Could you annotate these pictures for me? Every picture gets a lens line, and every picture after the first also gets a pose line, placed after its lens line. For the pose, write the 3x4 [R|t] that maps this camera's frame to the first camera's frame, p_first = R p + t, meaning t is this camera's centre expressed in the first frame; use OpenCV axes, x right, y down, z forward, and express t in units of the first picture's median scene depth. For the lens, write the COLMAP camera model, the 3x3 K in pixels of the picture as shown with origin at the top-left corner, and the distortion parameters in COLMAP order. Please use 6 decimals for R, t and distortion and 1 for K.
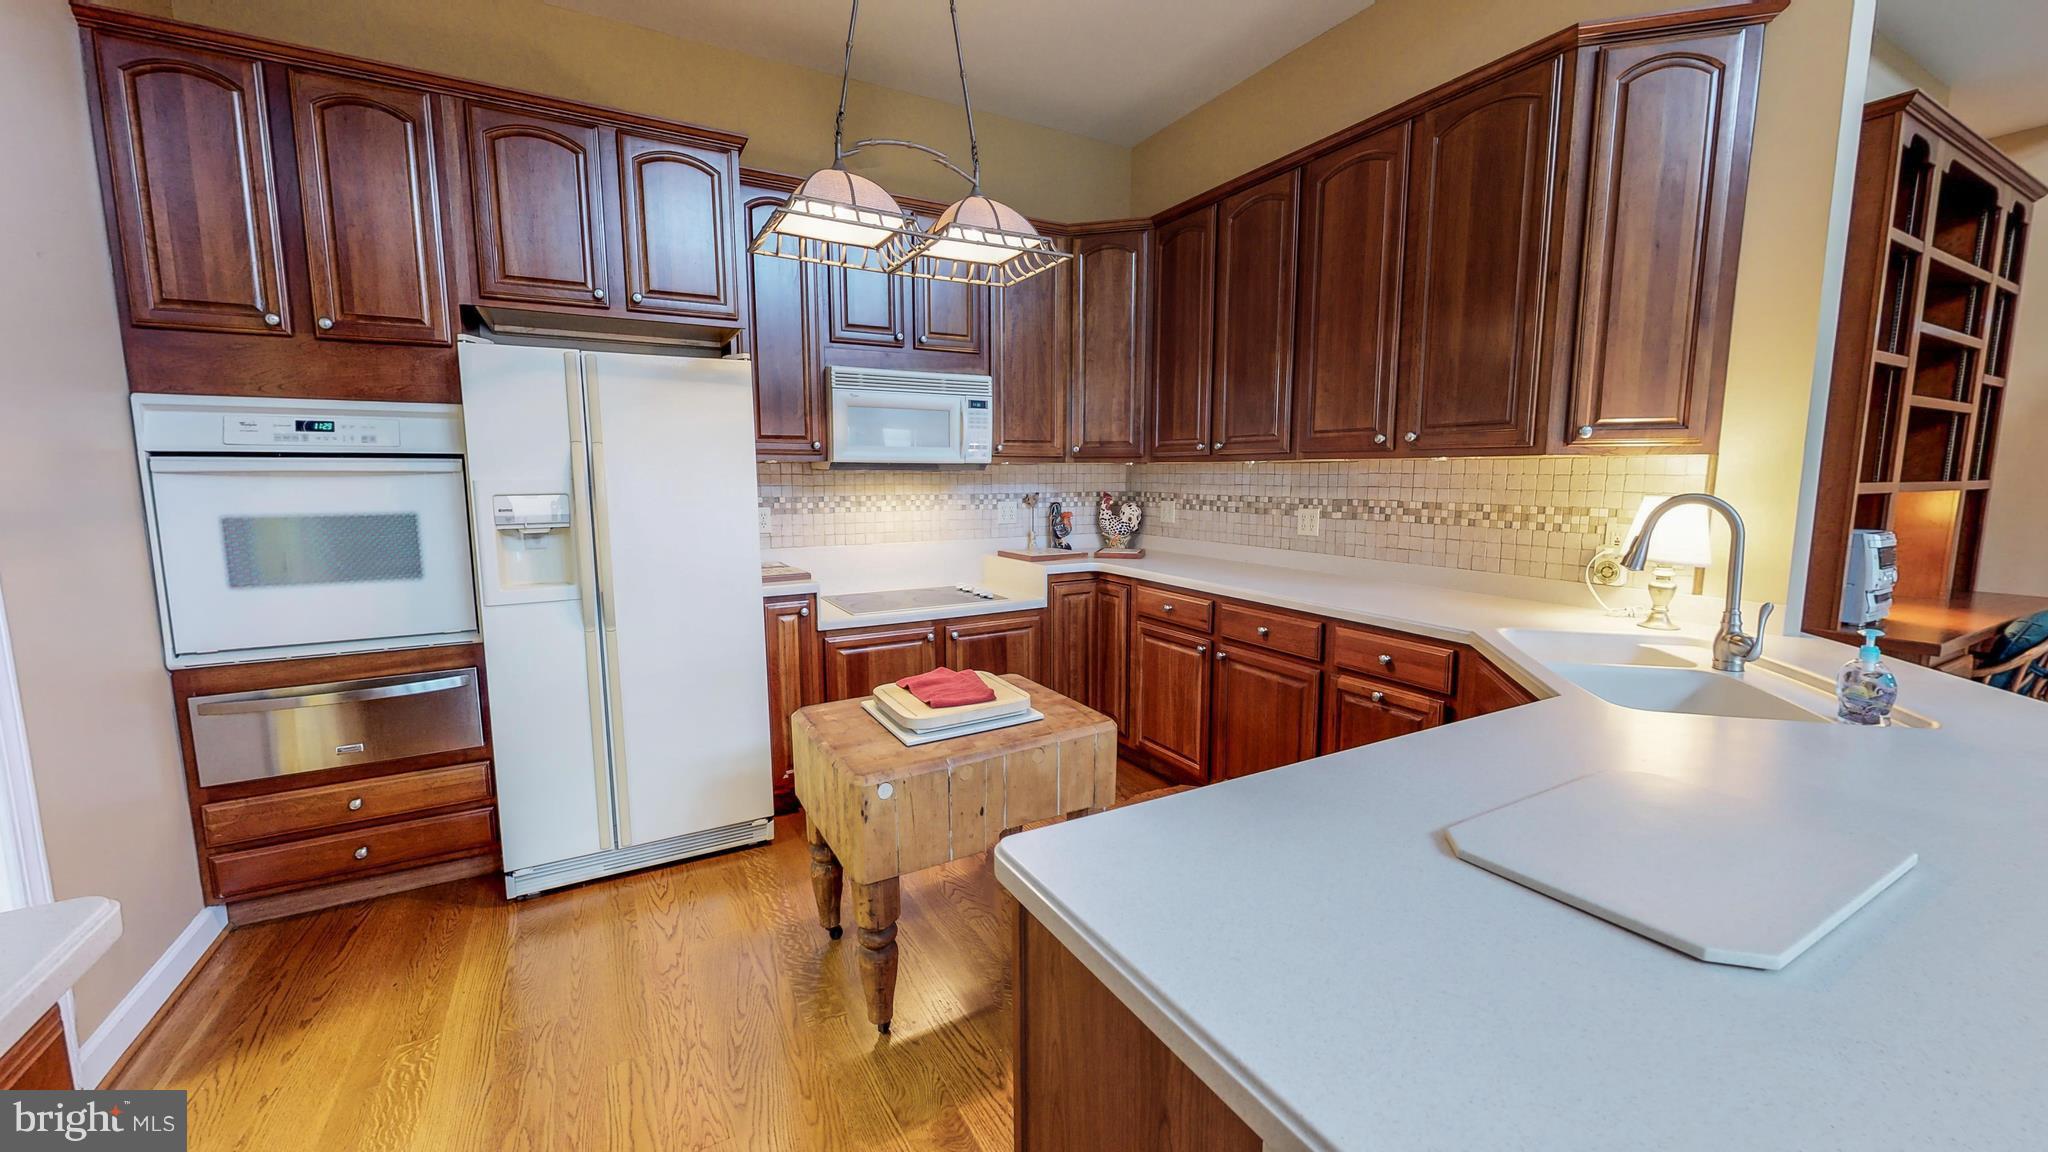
lens RADIAL K [[778.9, 0, 1023.8], [0, 778.9, 566.9], [0, 0, 1]] dist [0.007282, 0.000155]
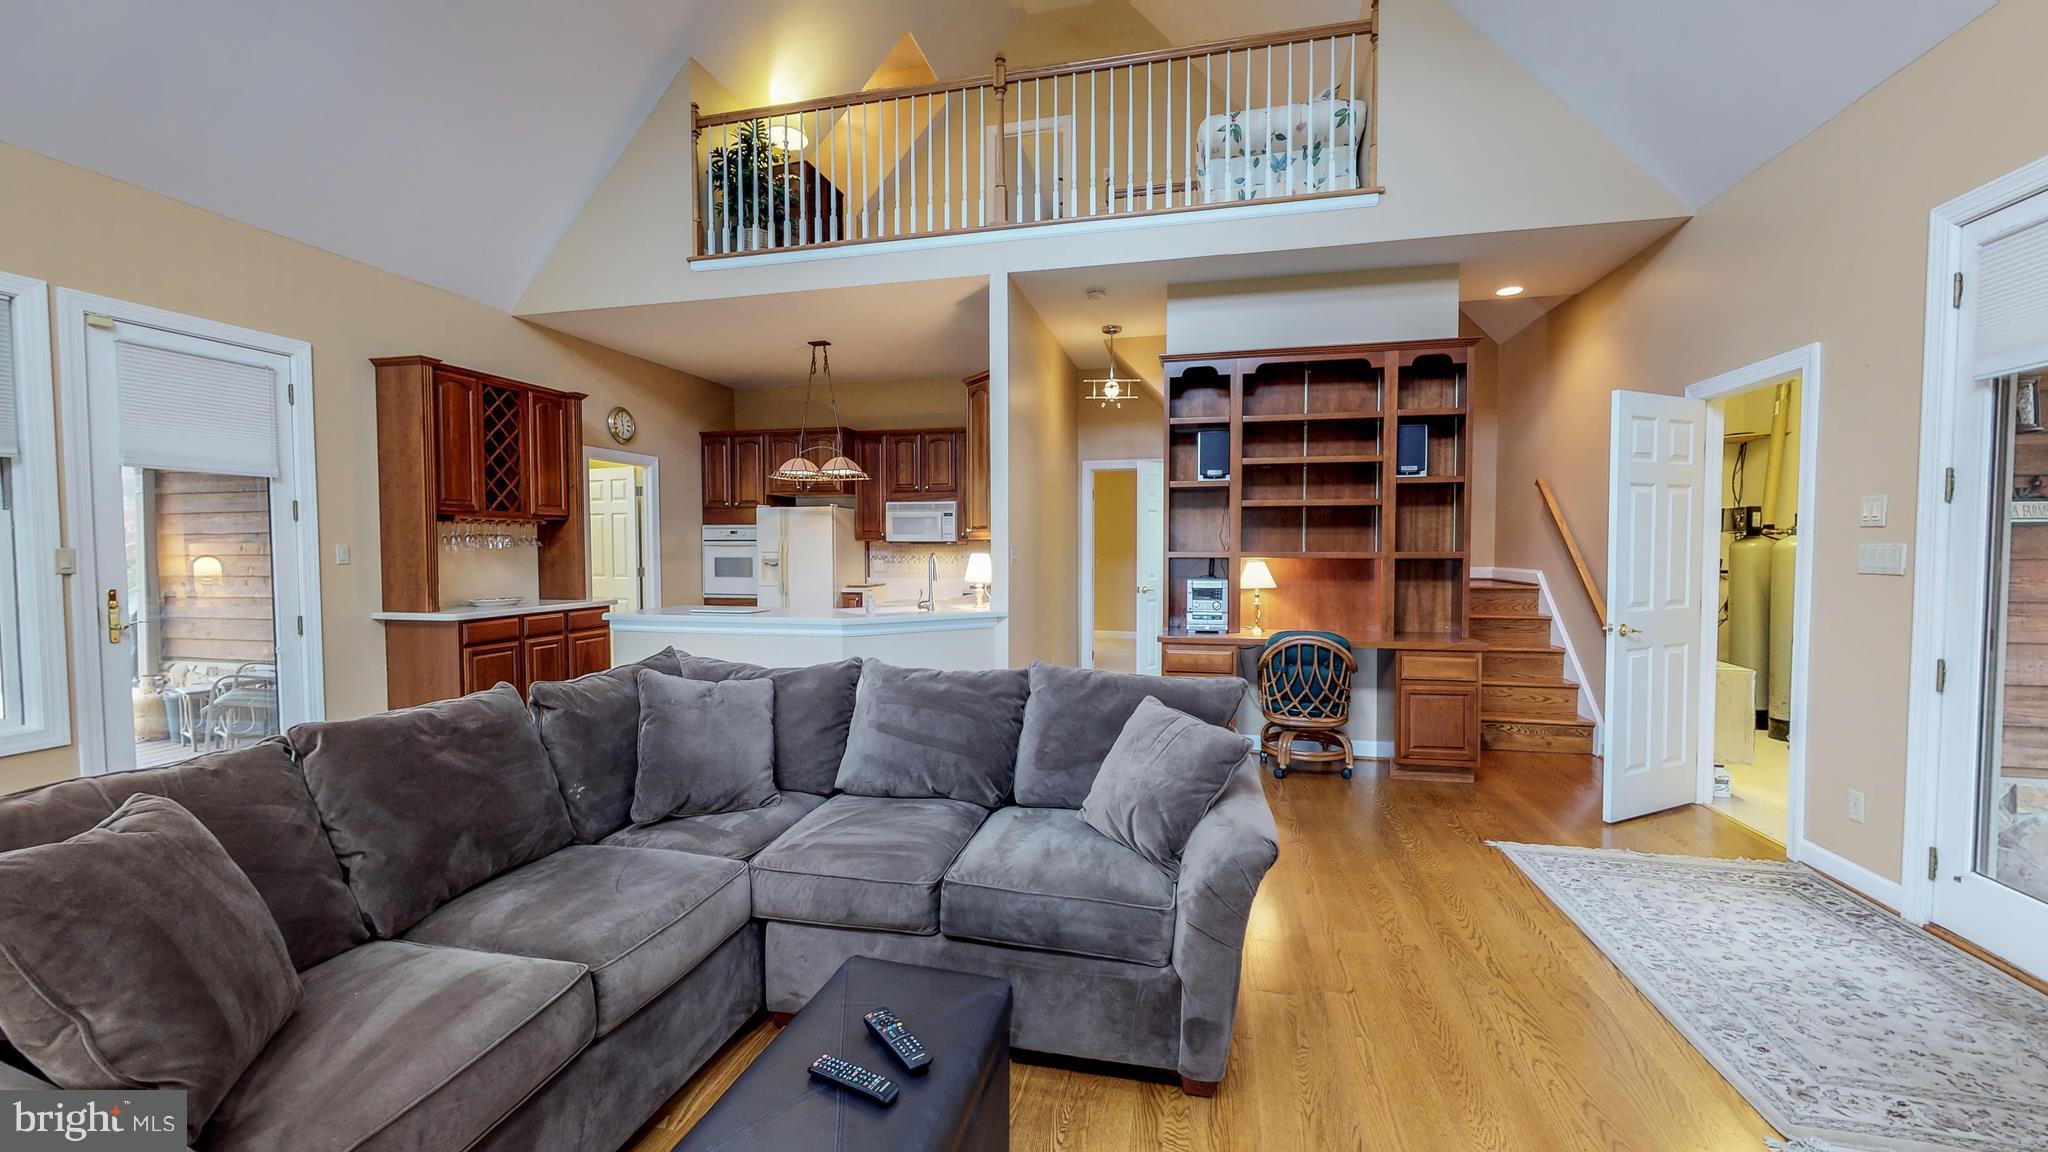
lens RADIAL K [[778.9, 0, 1025.1], [0, 778.9, 577.2], [0, 0, 1]] dist [0.007282, 0.000155]
pose [[0.733930, 0.026338, -0.678714, 1.884157], [-0.082946, 0.995245, -0.051072, 0.070673], [0.674141, 0.093780, 0.732625, -0.521275]]
